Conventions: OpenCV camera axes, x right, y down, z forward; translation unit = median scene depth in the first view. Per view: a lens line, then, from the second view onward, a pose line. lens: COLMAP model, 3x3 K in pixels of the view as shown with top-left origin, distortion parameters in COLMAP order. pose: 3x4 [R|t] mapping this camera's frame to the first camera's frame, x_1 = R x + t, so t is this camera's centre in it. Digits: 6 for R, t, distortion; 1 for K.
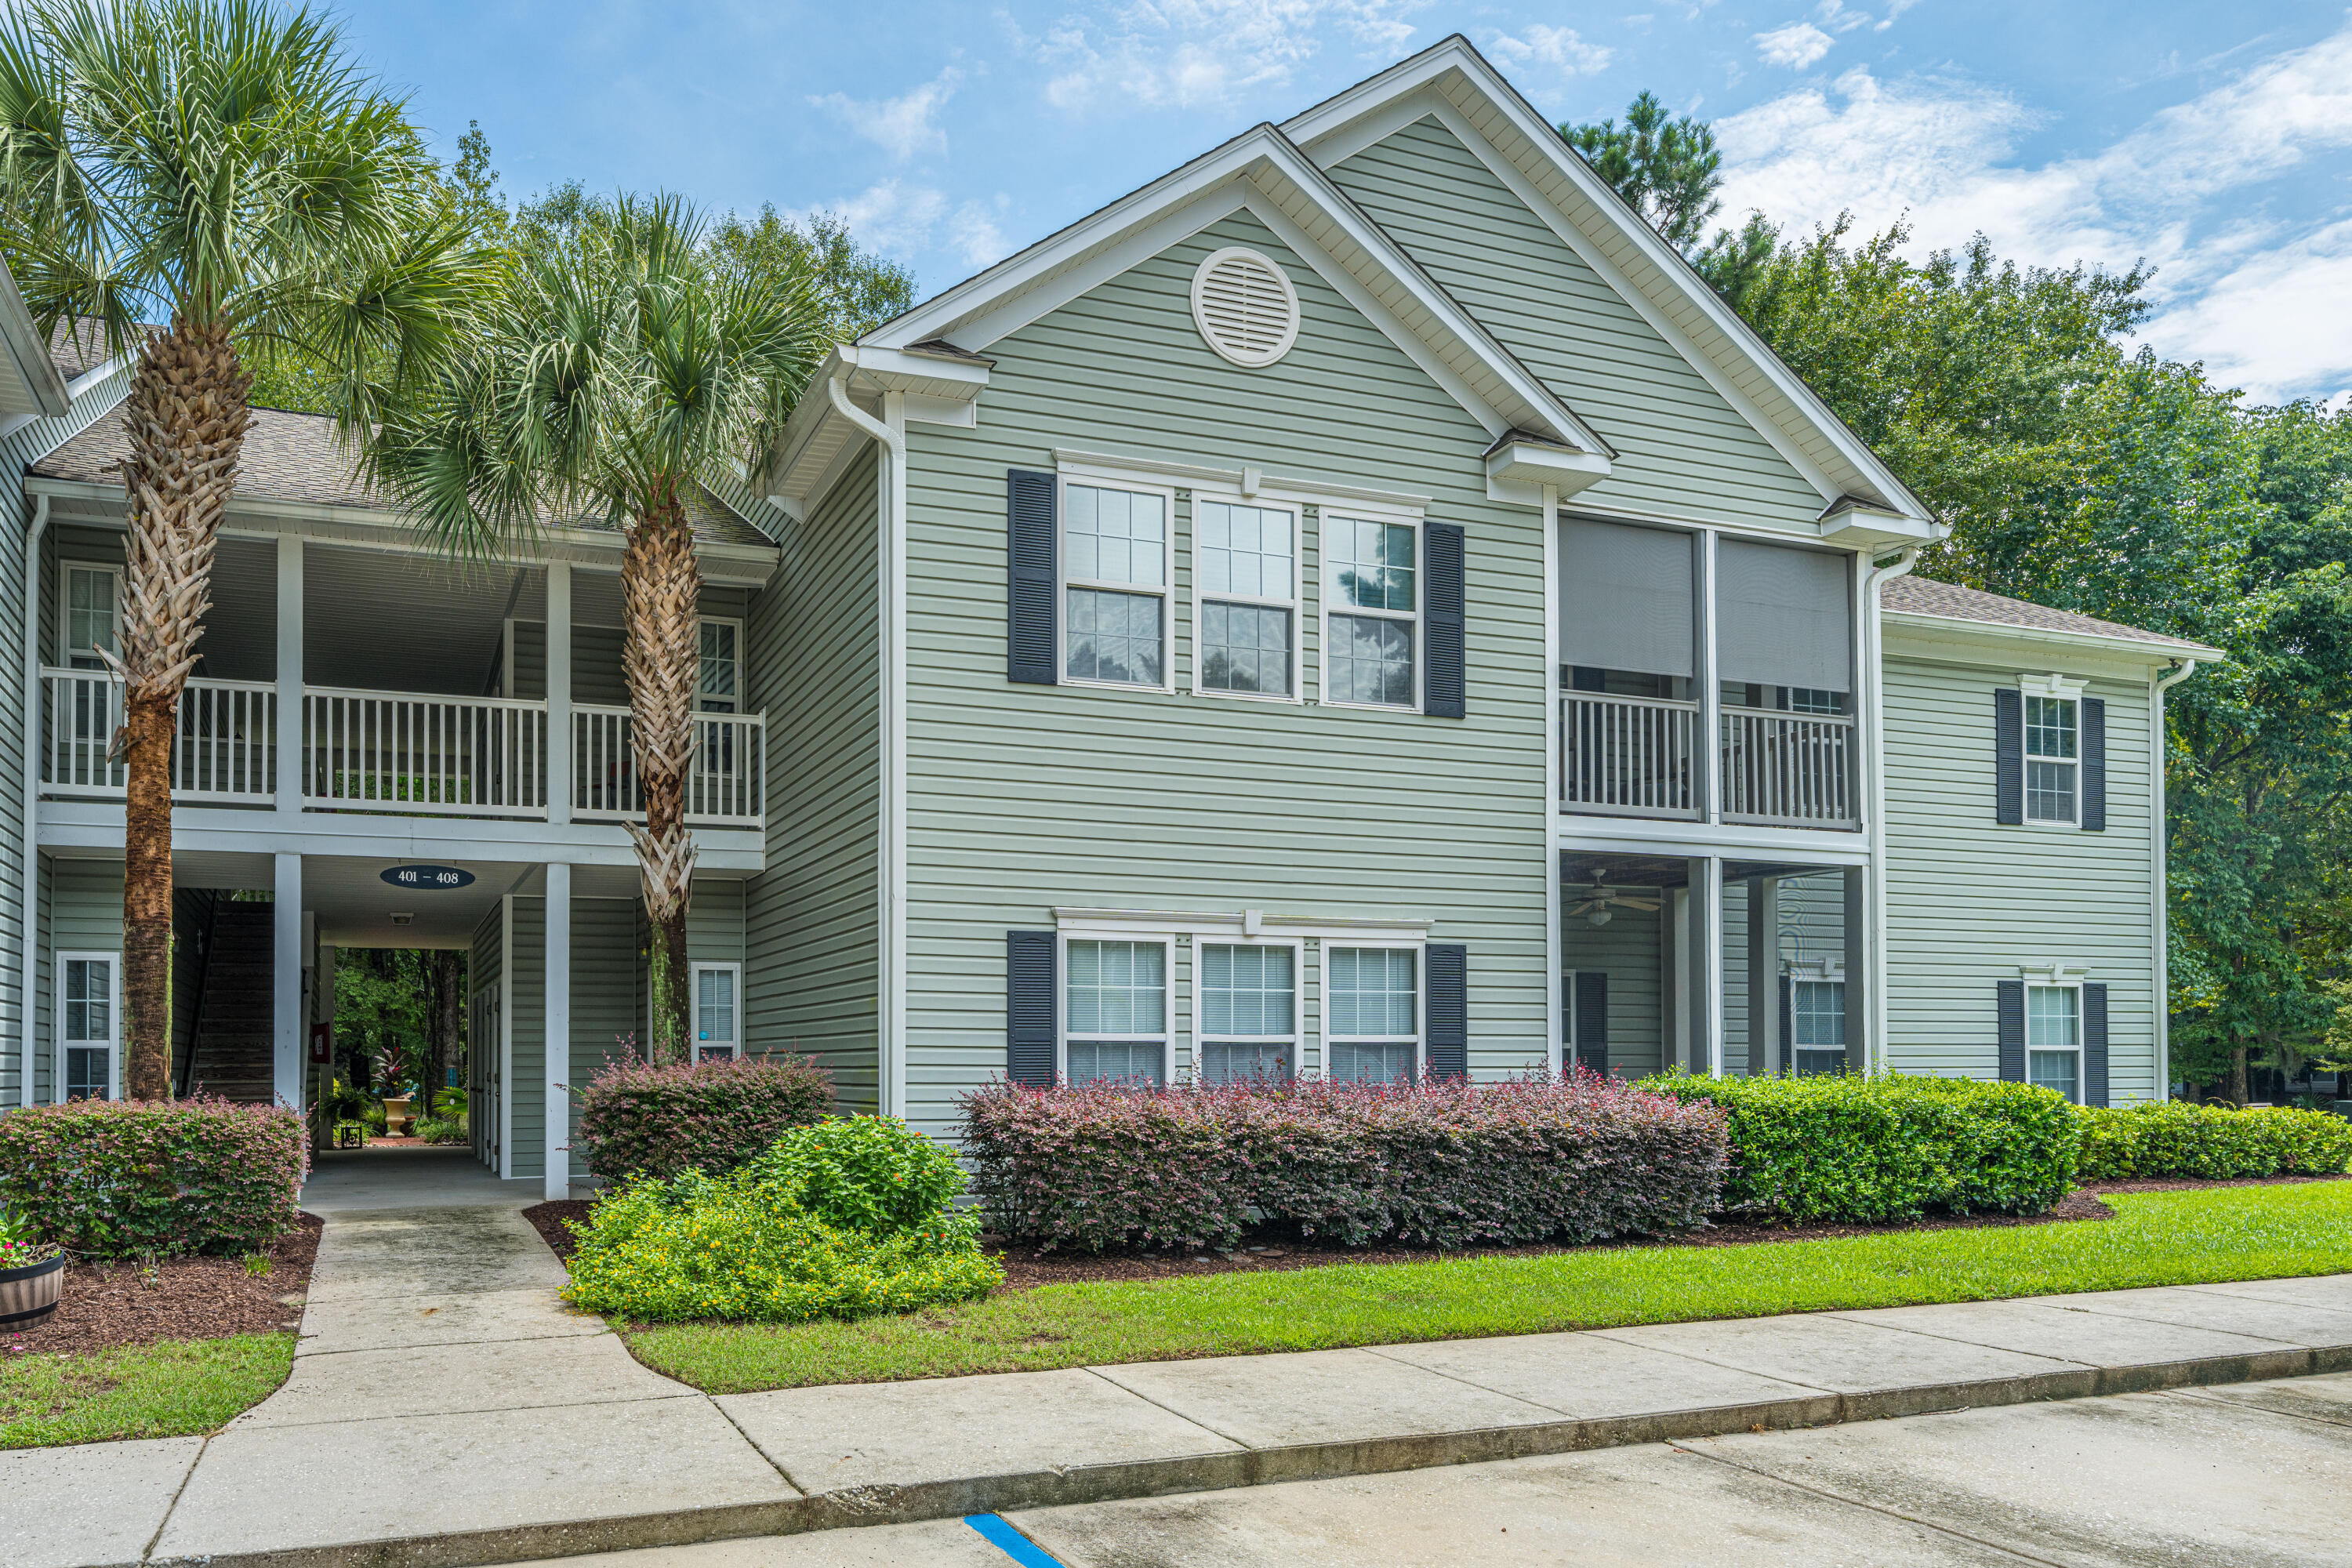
lens RADIAL K [[1631.3, 0, 1175.8], [0, 1631.3, 622.6], [0, 0, 1]] dist [0.000120, -0.000191]
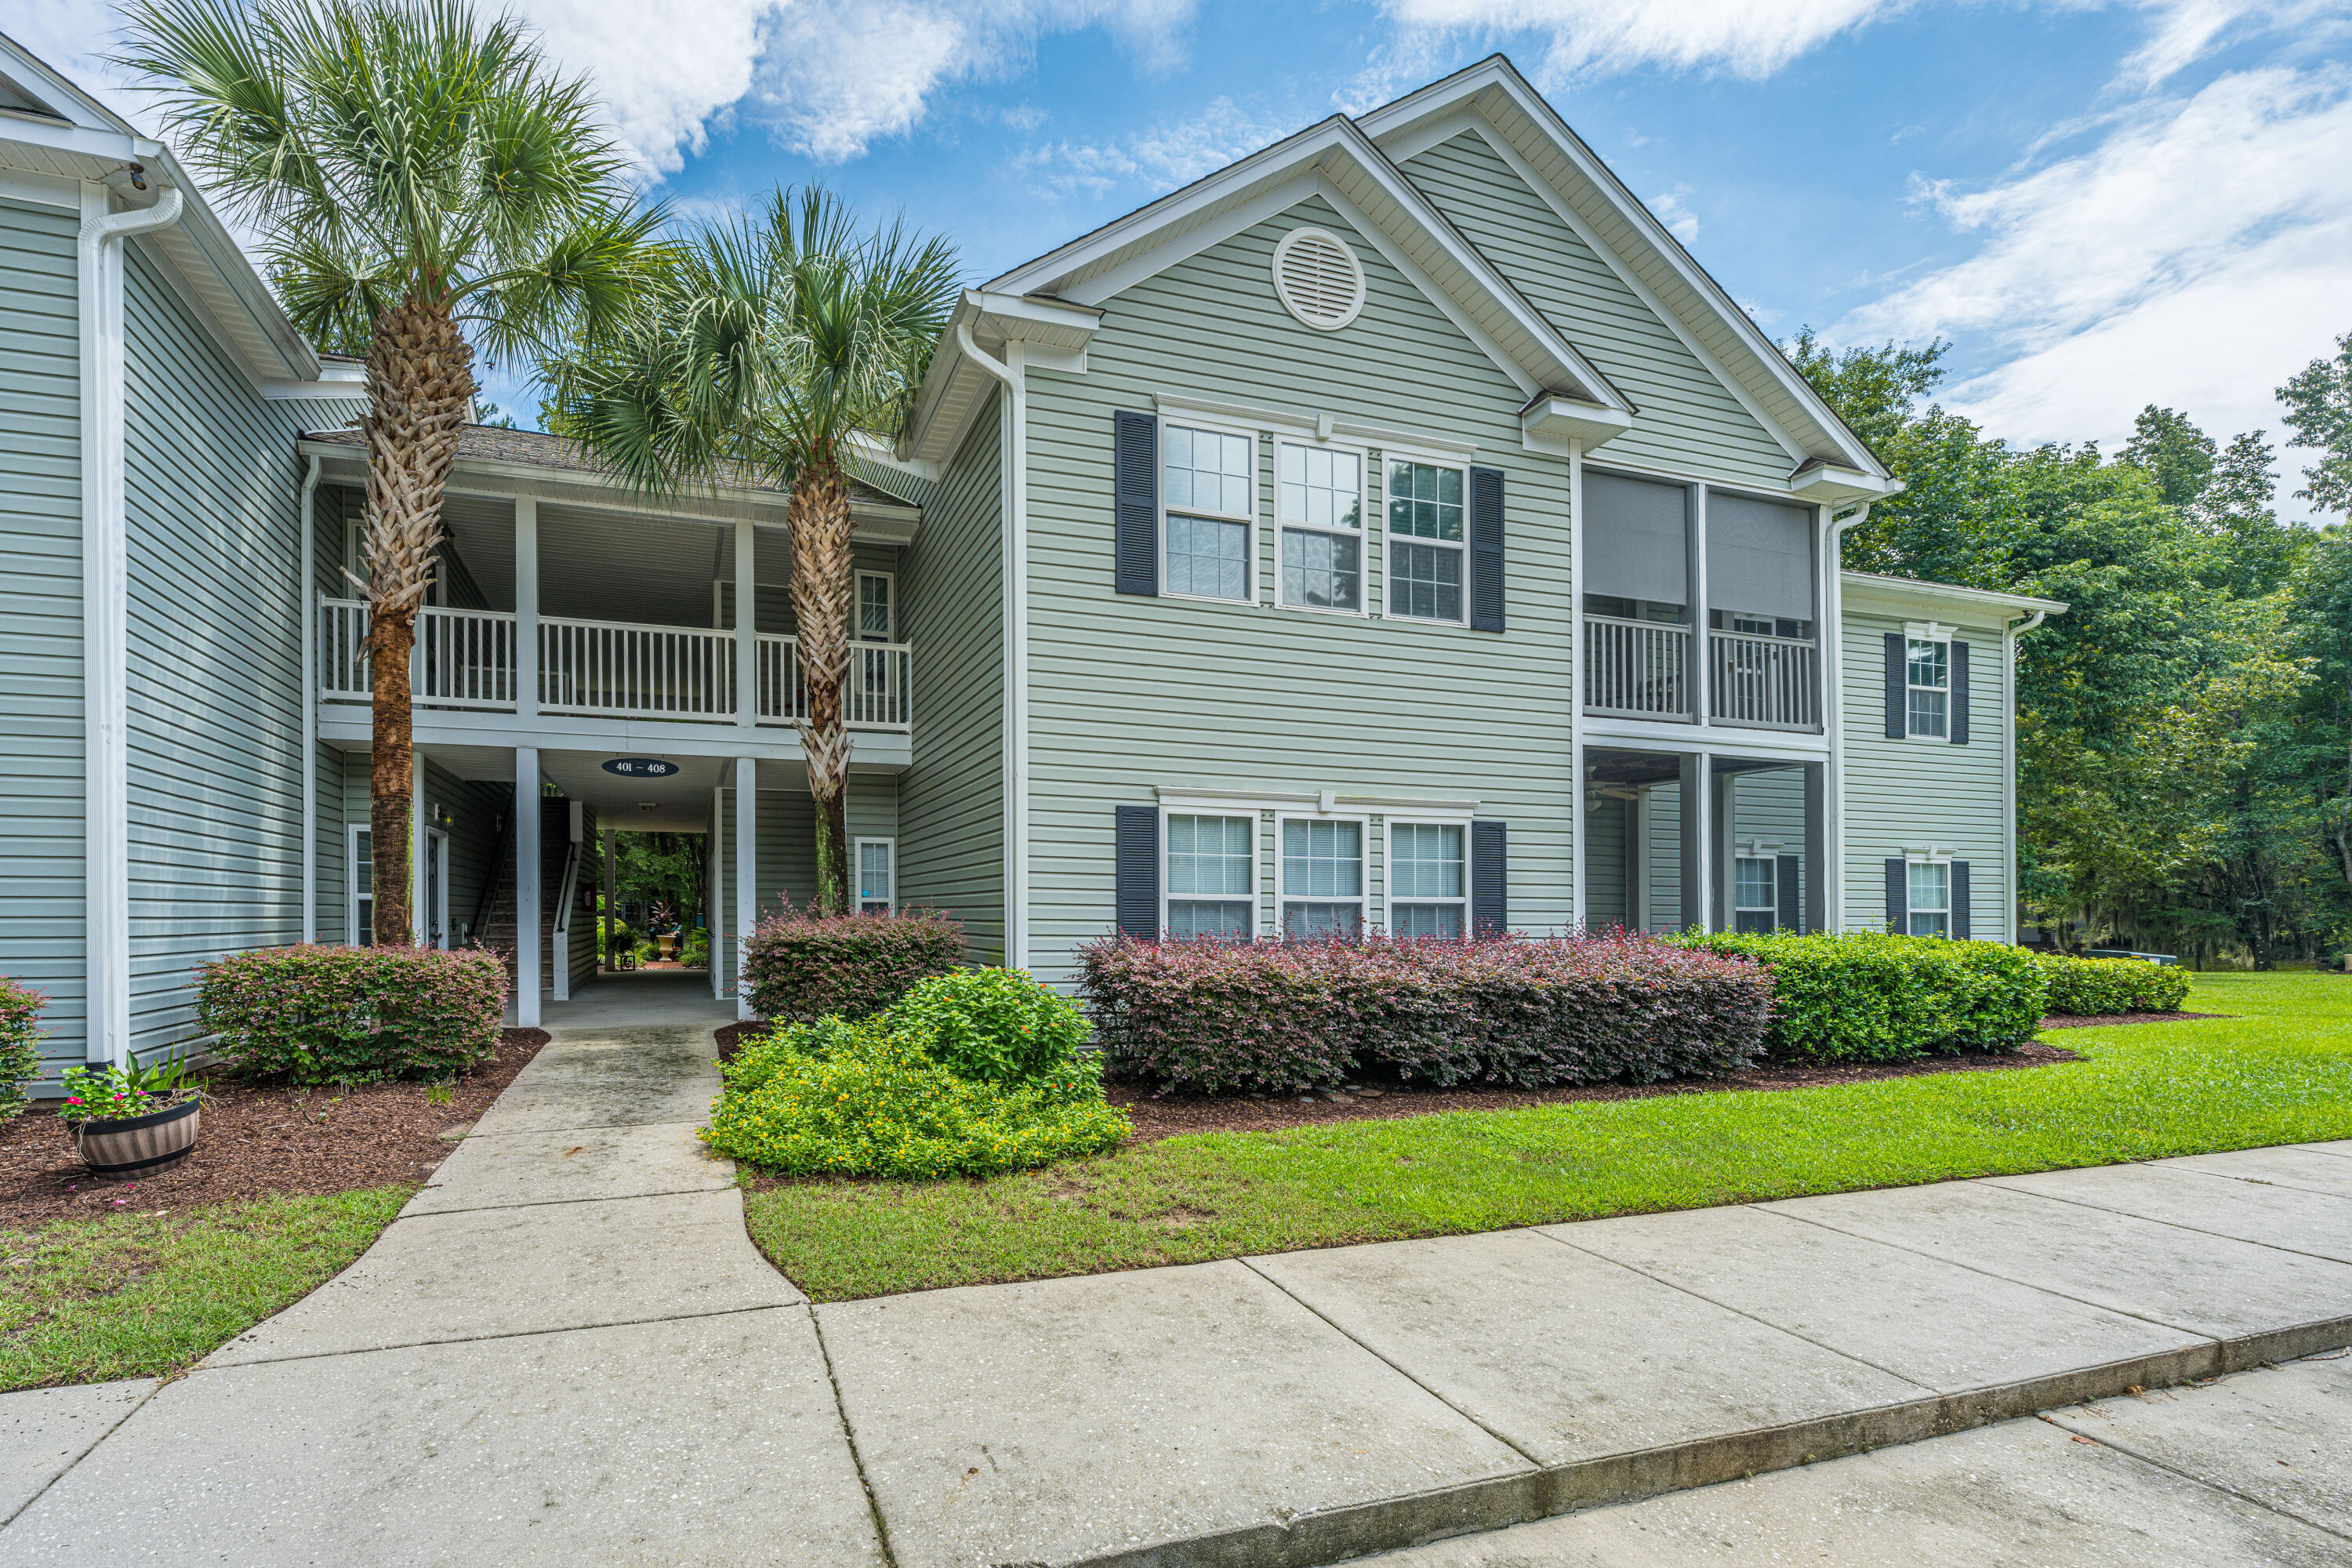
lens RADIAL K [[956.0, 0, 1197.5], [0, 956.0, 743.9], [0, 0, 1]] dist [-0.000975, 0.000269]
pose [[0.999620, 0.011402, 0.025113, -0.059651], [-0.013595, 0.995941, 0.088976, 0.079810], [-0.023996, -0.089283, 0.995717, 0.311833]]
